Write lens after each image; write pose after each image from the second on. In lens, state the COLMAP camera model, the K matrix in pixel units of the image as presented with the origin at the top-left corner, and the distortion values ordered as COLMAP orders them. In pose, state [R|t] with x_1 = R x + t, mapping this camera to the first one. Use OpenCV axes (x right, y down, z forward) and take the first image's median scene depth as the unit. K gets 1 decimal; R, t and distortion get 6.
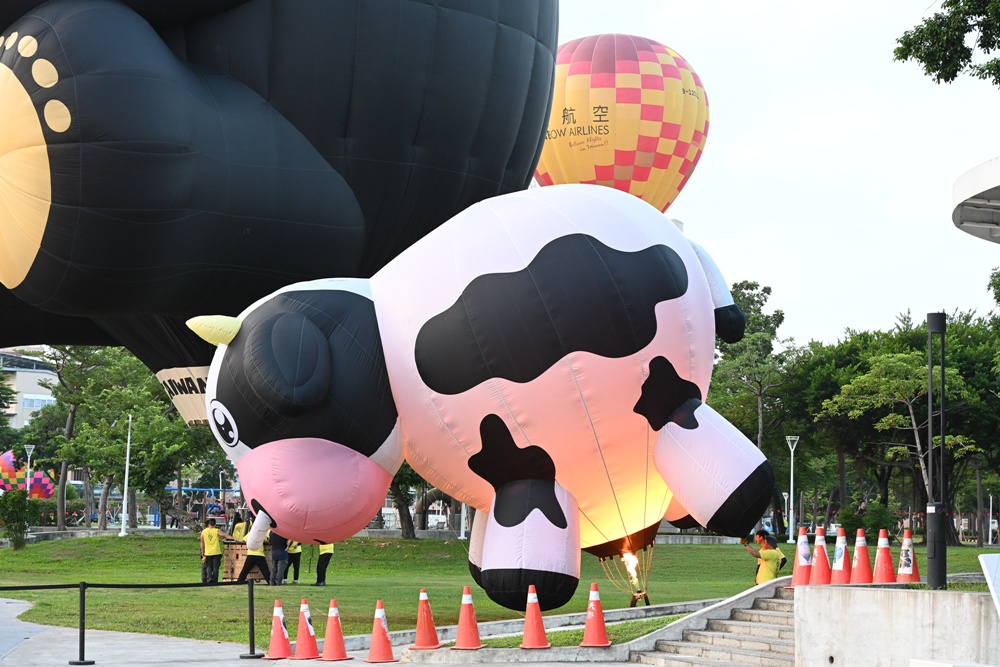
lens RADIAL K [[1985.7, 0, 501.0], [0, 1985.7, 335.1], [0, 0, 1]] dist [-0.149078, 0.000000]
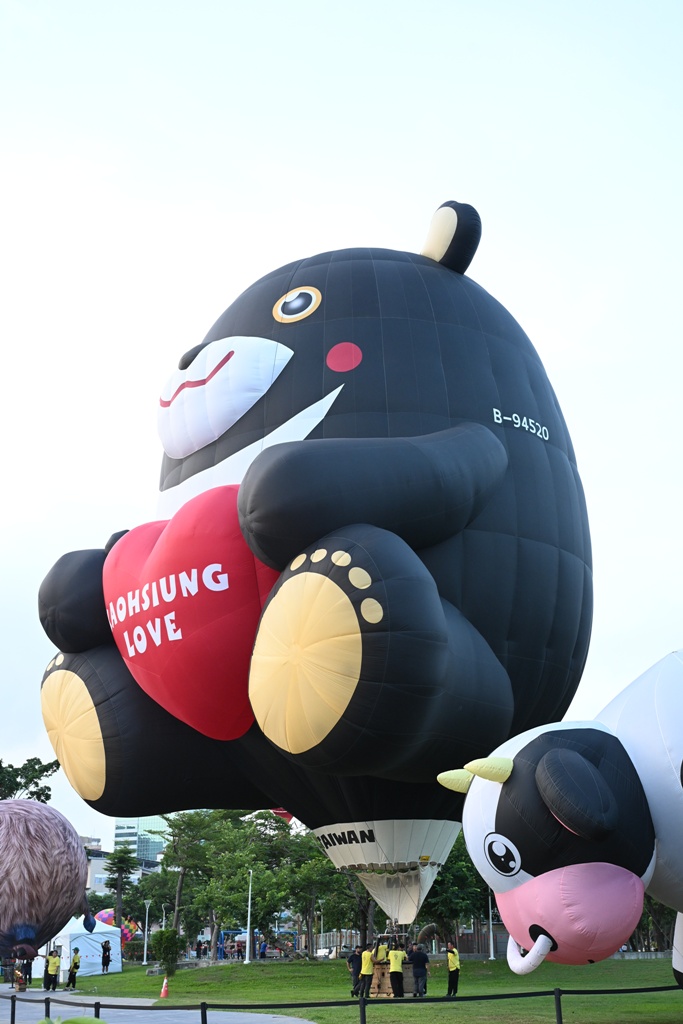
lens RADIAL K [[1257.3, 0, 339.2], [0, 1257.3, 513.6], [0, 0, 1]] dist [0.006685, 0.000000]
pose [[0.996707, -0.001441, 0.081076, -0.307256], [0.021080, 0.970070, -0.241909, 0.025052], [-0.078300, 0.242821, 0.966906, 0.186553]]
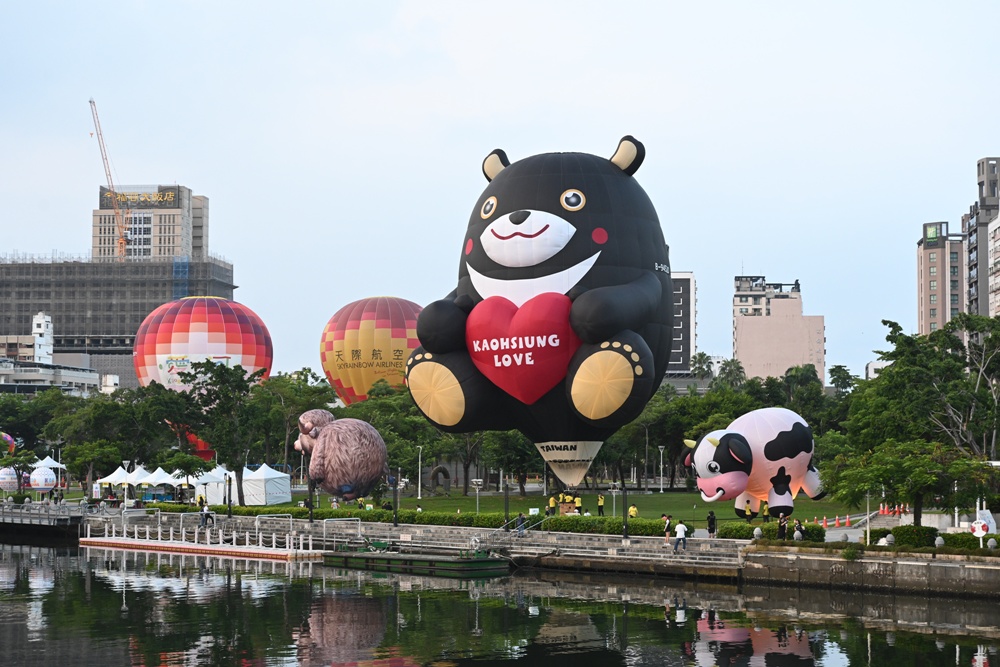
lens RADIAL K [[1985.7, 0, 499.8], [0, 1985.7, 333.3], [0, 0, 1]] dist [-0.149078, 0.000000]
pose [[0.884021, 0.042593, 0.465503, -1.955957], [-0.040890, 0.999069, -0.013761, -0.115939], [-0.465656, -0.006870, 0.884939, -1.817998]]
